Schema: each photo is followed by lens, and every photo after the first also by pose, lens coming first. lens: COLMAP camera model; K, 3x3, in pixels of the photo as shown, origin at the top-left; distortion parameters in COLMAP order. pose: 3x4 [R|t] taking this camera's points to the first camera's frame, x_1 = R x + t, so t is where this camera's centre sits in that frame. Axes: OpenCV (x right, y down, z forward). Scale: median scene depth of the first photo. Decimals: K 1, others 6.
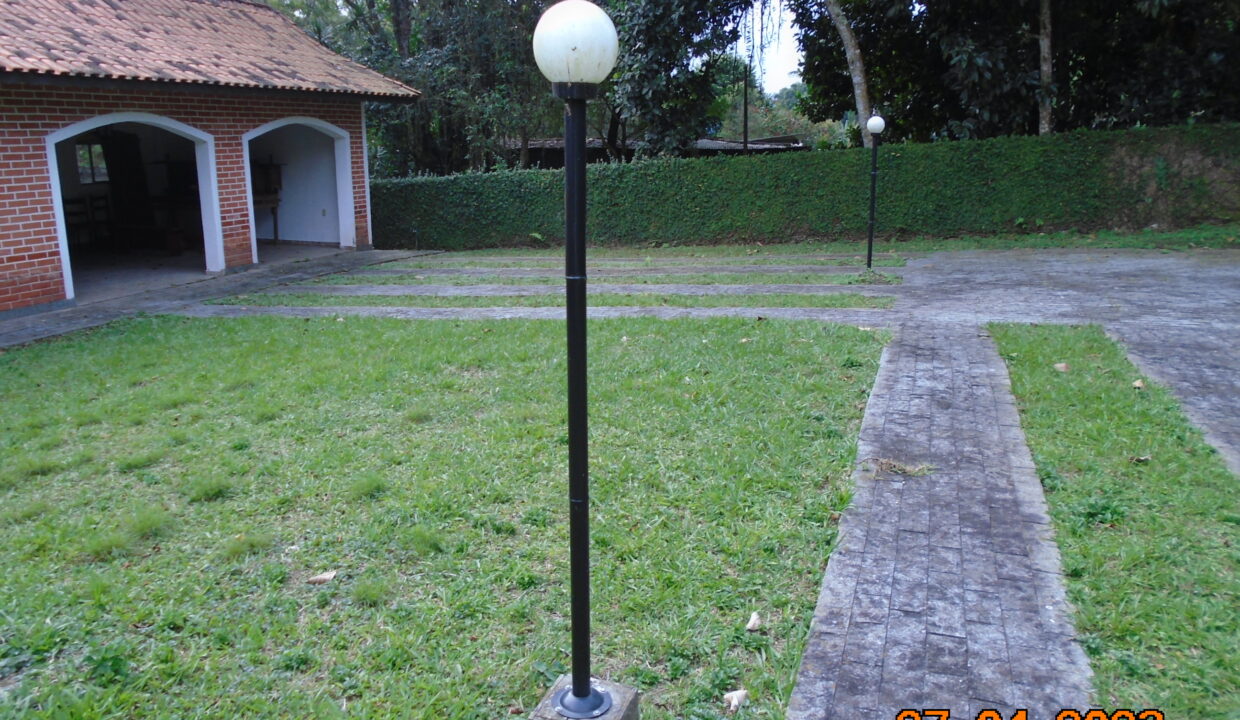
lens RADIAL K [[935.6, 0, 615.4], [0, 935.6, 357.7], [0, 0, 1]] dist [-0.034131, 0.014932]
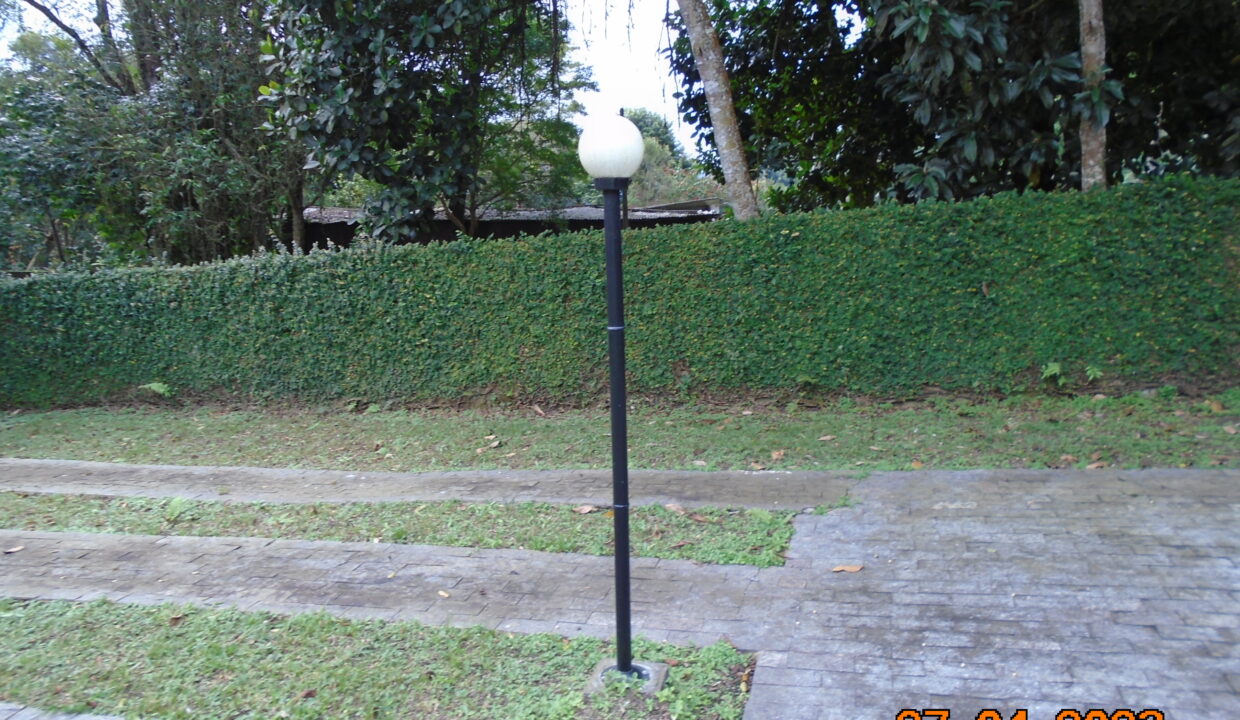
lens RADIAL K [[935.6, 0, 619.4], [0, 935.6, 359.3], [0, 0, 1]] dist [-0.034131, 0.014932]
pose [[0.998756, -0.019876, 0.045735, 0.182427], [0.022944, 0.997451, -0.067572, -0.117734], [-0.044275, 0.068537, 0.996666, 0.505743]]
